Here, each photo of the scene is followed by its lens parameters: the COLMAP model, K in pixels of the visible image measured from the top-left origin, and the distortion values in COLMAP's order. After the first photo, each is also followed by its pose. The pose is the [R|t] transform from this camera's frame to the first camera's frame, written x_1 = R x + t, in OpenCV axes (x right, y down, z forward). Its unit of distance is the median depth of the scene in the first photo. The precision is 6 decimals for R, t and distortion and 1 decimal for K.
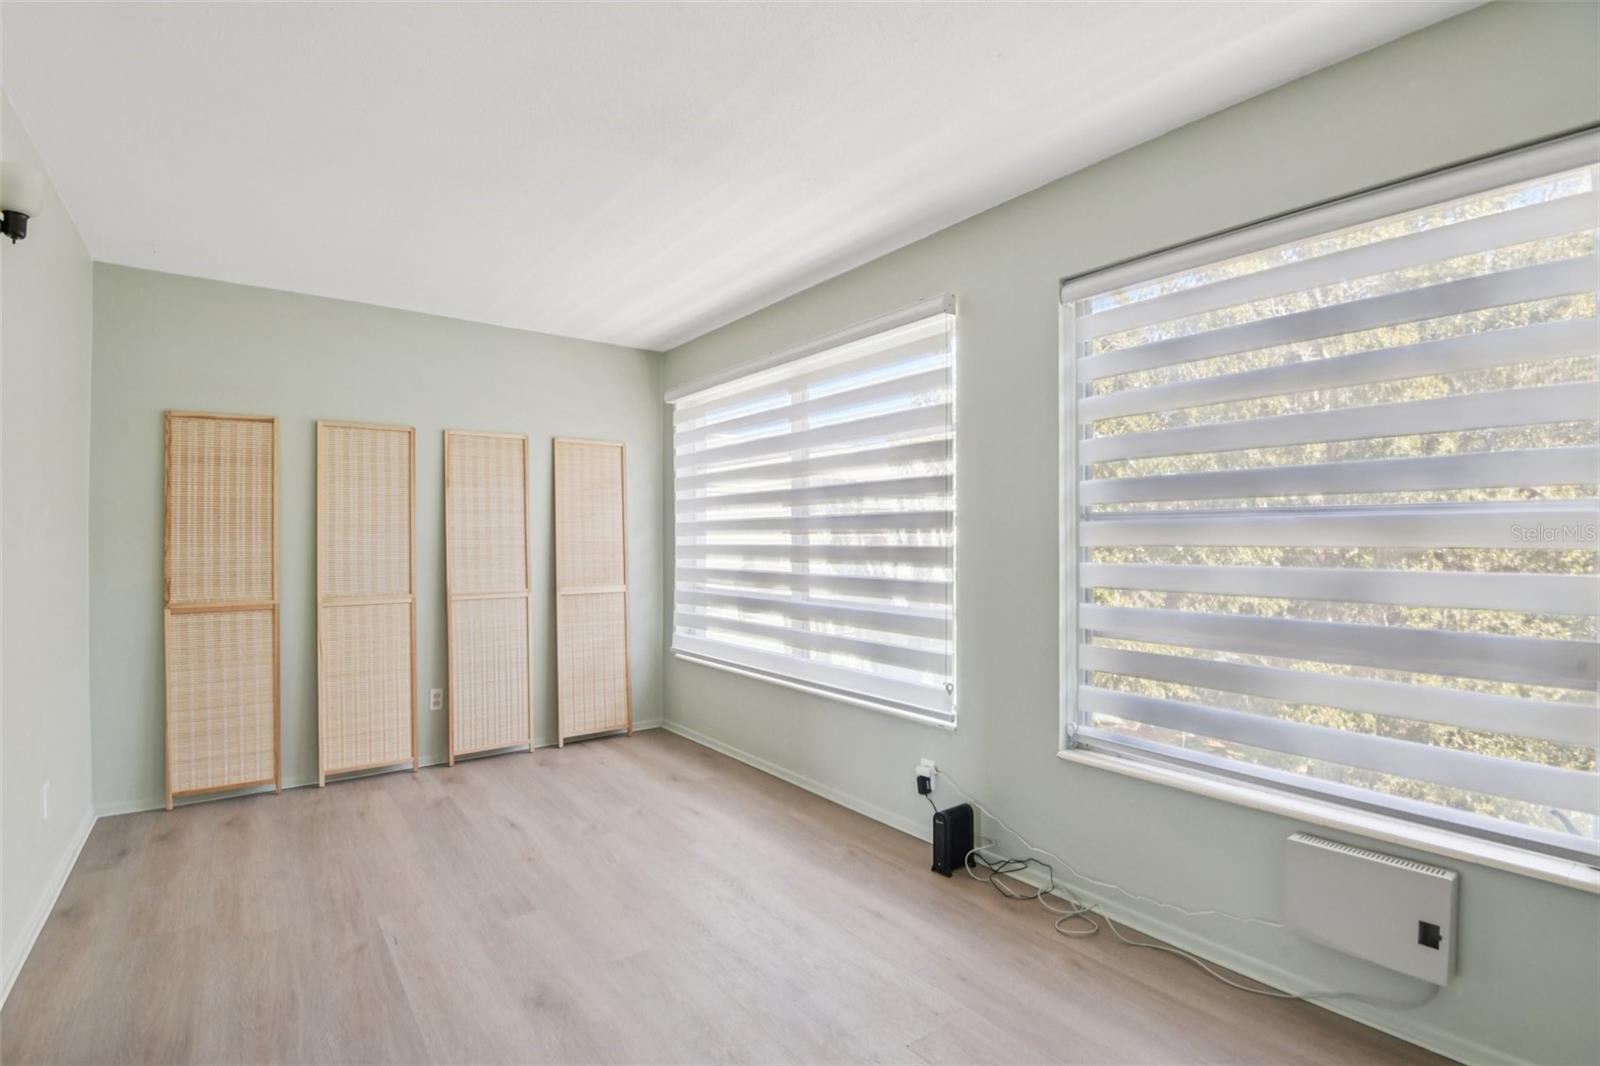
lens RADIAL K [[743.0, 0, 795.9], [0, 743.0, 536.0], [0, 0, 1]] dist [0.019861, -0.001527]
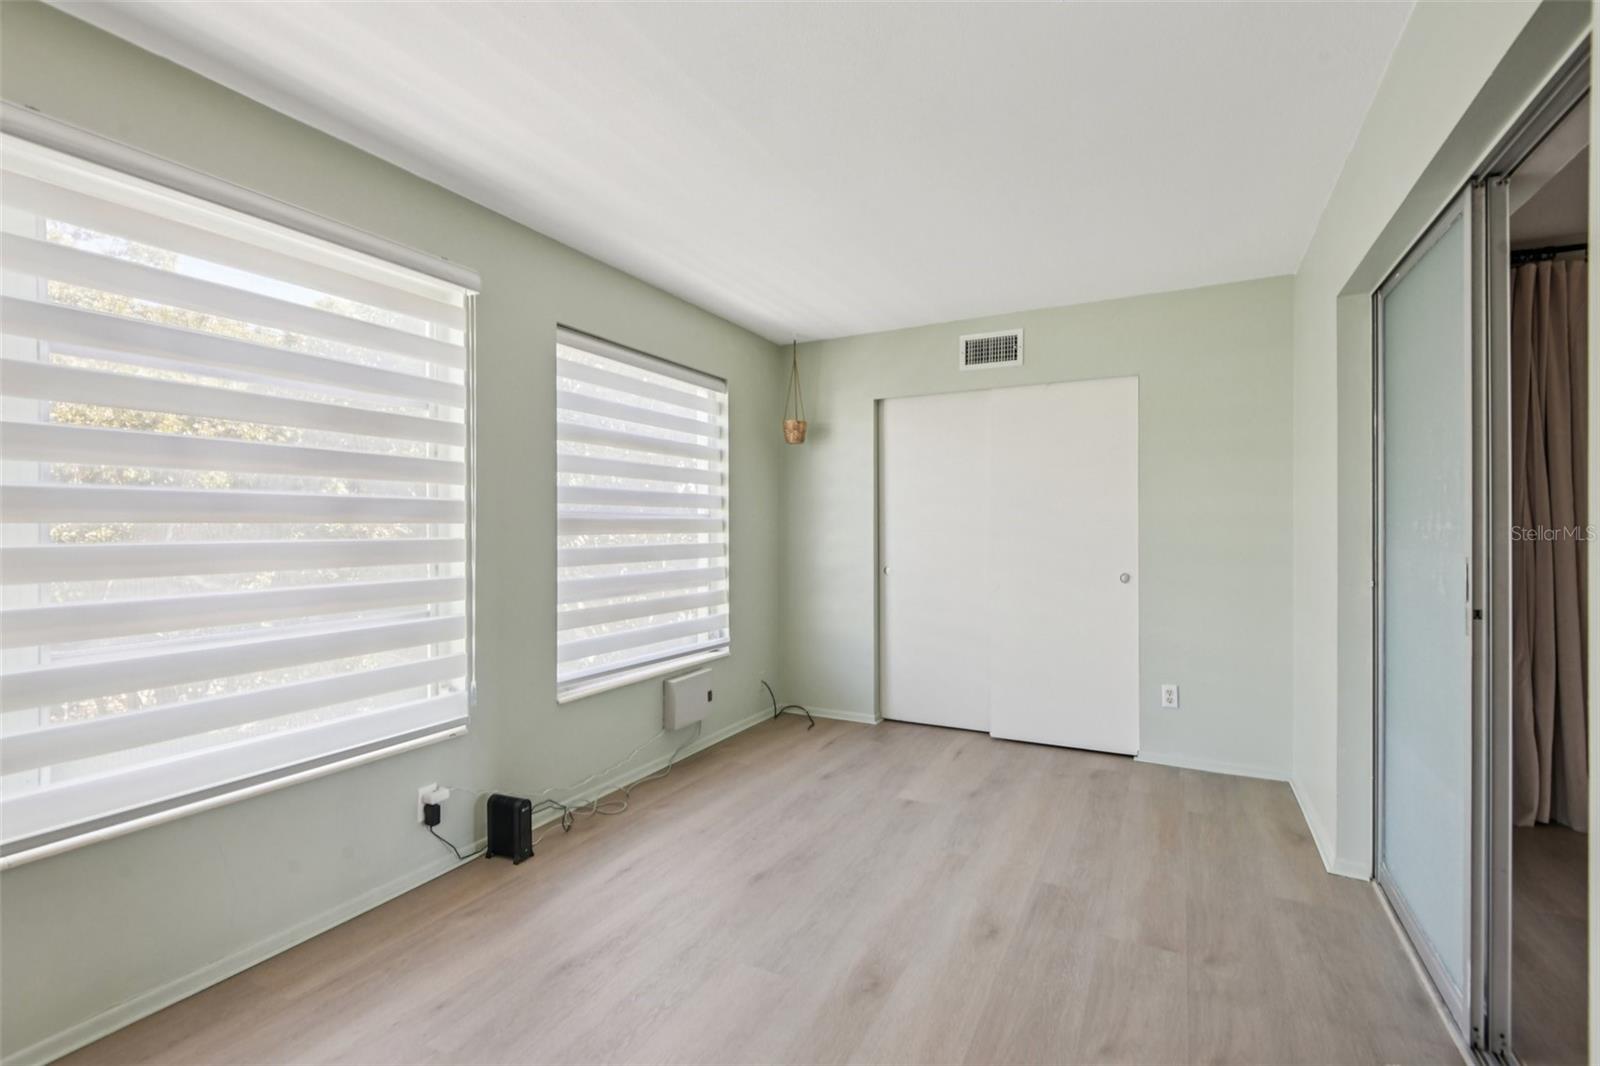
lens RADIAL K [[743.0, 0, 797.5], [0, 743.0, 526.9], [0, 0, 1]] dist [0.019861, -0.001527]
pose [[-0.423892, 0.000111, 0.905713, -0.886327], [-0.003278, 0.999993, -0.001656, -0.001416], [-0.905707, -0.003671, -0.423889, 1.098134]]
